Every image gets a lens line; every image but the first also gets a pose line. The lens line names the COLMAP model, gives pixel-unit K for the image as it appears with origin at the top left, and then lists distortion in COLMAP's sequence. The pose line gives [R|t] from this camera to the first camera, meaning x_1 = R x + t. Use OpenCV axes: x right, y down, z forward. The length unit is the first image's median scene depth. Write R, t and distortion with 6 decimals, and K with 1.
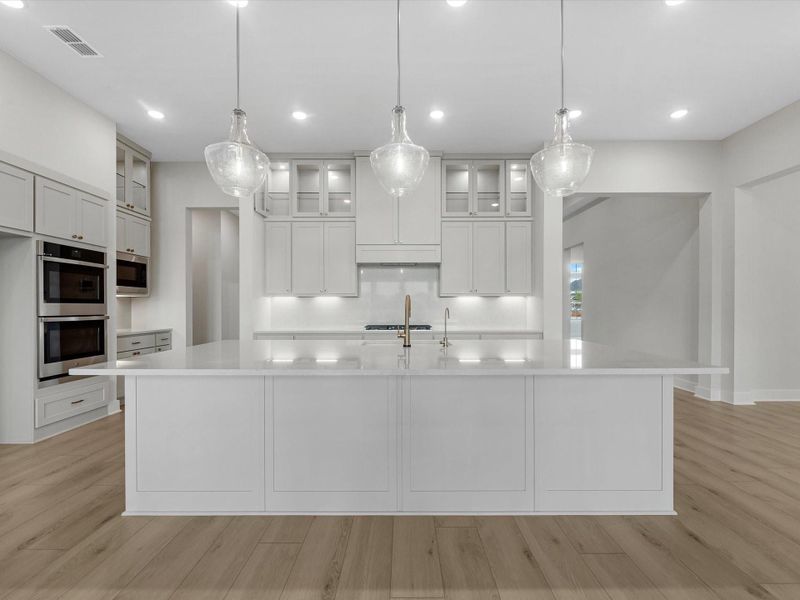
lens RADIAL K [[366.8, 0, 403.7], [0, 366.8, 309.3], [0, 0, 1]] dist [0.001565, 0.000578]
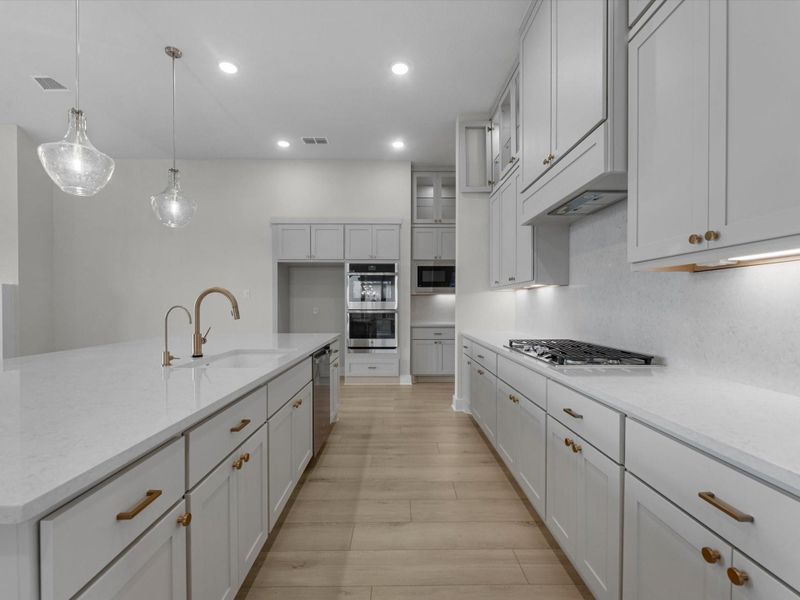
lens RADIAL K [[366.8, 0, 403.7], [0, 366.8, 309.3], [0, 0, 1]] dist [0.001565, 0.000578]
pose [[0.013562, 0.014764, -0.999799, 0.564966], [-0.003647, 0.999885, 0.014716, -0.006824], [0.999901, 0.003446, 0.013615, 1.048706]]
